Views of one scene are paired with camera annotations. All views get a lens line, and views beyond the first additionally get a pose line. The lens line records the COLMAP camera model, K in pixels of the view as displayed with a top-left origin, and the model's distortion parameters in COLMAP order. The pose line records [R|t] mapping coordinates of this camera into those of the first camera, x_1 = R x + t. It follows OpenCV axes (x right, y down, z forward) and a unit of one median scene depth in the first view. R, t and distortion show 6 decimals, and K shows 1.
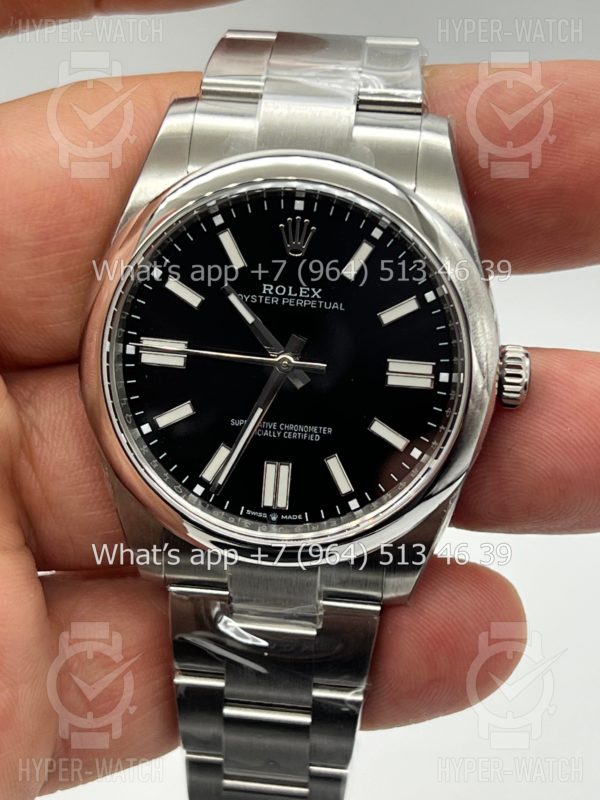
lens RADIAL K [[1923.7, 0, 303.1], [0, 1923.7, 393.5], [0, 0, 1]] dist [0.121262, 0.000000]
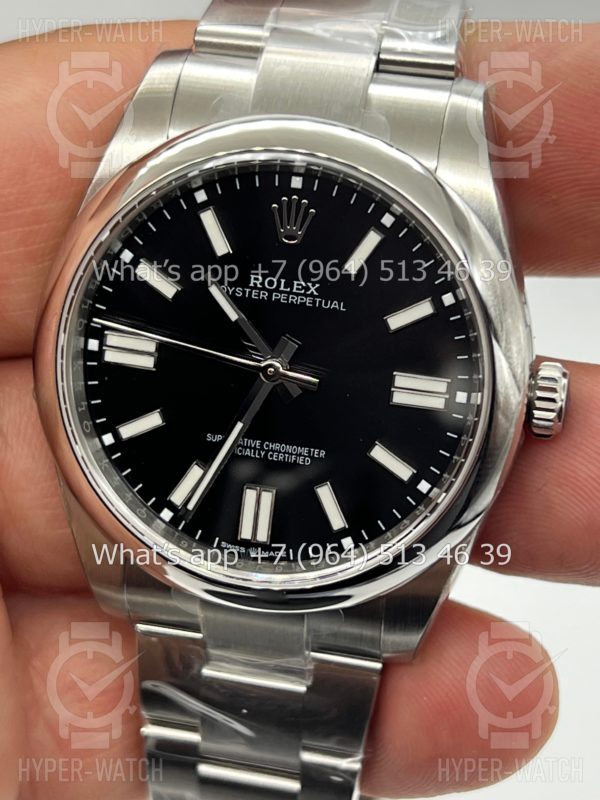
lens RADIAL K [[1923.7, 0, 296.3], [0, 1923.7, 403.9], [0, 0, 1]] dist [0.121262, 0.000000]
pose [[0.994458, 0.051862, -0.091450, 0.077770], [-0.050538, 0.998582, 0.016739, -0.015729], [0.092189, -0.012024, 0.995669, 0.165970]]
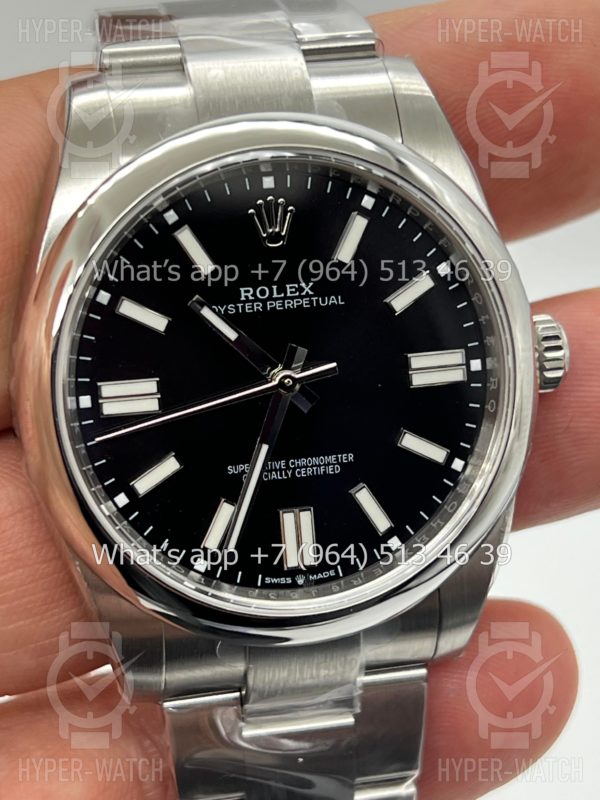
lens RADIAL K [[1923.7, 0, 301.7], [0, 1923.7, 405.6], [0, 0, 1]] dist [0.121262, 0.000000]
pose [[0.947309, -0.177295, 0.266781, -0.213322], [0.194871, 0.979984, -0.040697, 0.026758], [-0.254226, 0.090541, 0.962898, 0.238001]]
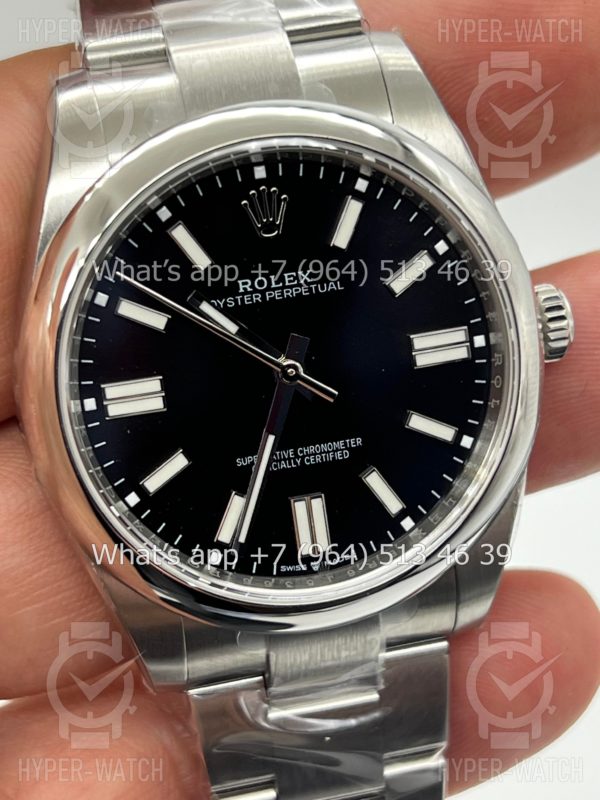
lens RADIAL K [[1923.7, 0, 295.8], [0, 1923.7, 394.1], [0, 0, 1]] dist [0.121262, 0.000000]
pose [[0.940637, -0.244744, 0.235163, -0.192430], [0.250368, 0.968131, 0.006118, -0.010996], [-0.229166, 0.053122, 0.971937, 0.232848]]
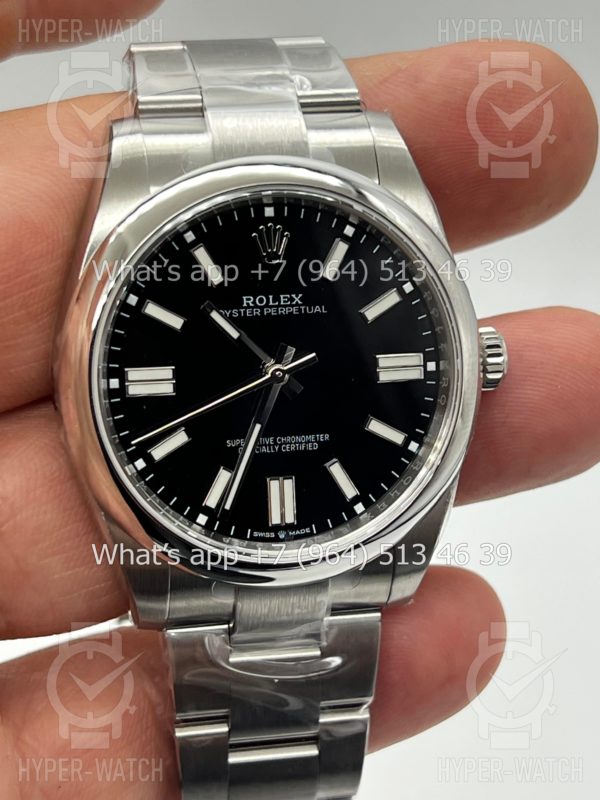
lens RADIAL K [[1923.7, 0, 303.9], [0, 1923.7, 401.5], [0, 0, 1]] dist [0.121262, 0.000000]
pose [[0.949140, -0.141393, 0.281320, -0.269609], [0.155369, 0.987463, -0.027895, 0.026899], [-0.273849, 0.070185, 0.959208, 0.063443]]
